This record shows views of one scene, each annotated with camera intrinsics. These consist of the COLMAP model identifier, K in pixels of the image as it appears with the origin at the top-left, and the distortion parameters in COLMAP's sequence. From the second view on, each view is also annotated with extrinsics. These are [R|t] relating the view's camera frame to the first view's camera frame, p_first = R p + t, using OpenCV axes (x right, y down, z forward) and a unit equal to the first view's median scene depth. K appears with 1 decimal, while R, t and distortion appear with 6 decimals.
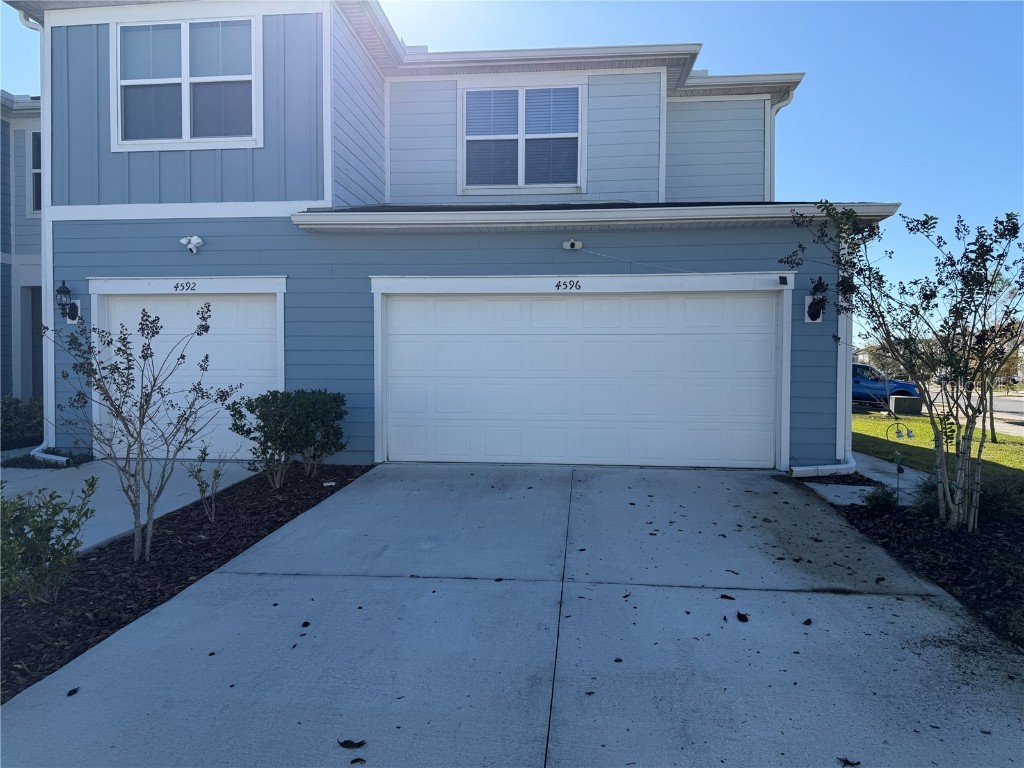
lens RADIAL K [[730.7, 0, 510.9], [0, 730.7, 393.9], [0, 0, 1]] dist [-0.007844, -0.024968]
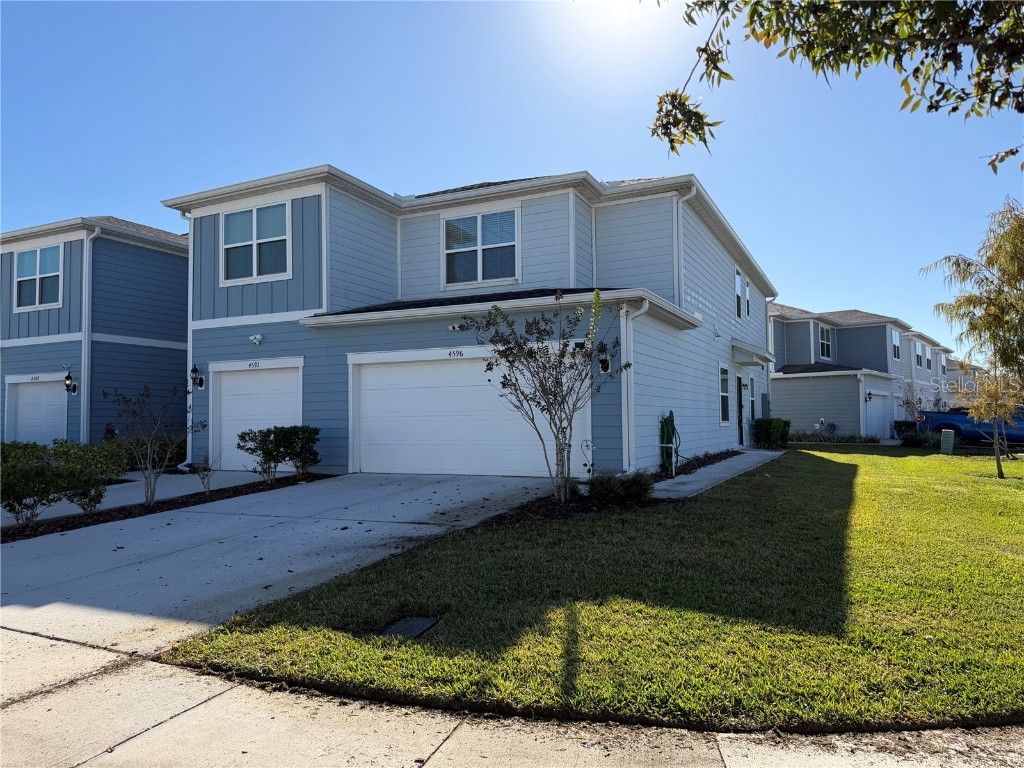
lens RADIAL K [[730.7, 0, 522.0], [0, 730.7, 388.2], [0, 0, 1]] dist [-0.007844, -0.024968]
pose [[0.942109, -0.033275, -0.333652, 0.675786], [0.005944, 0.996565, -0.082605, 0.044921], [0.335254, 0.075840, 0.939070, -0.342974]]
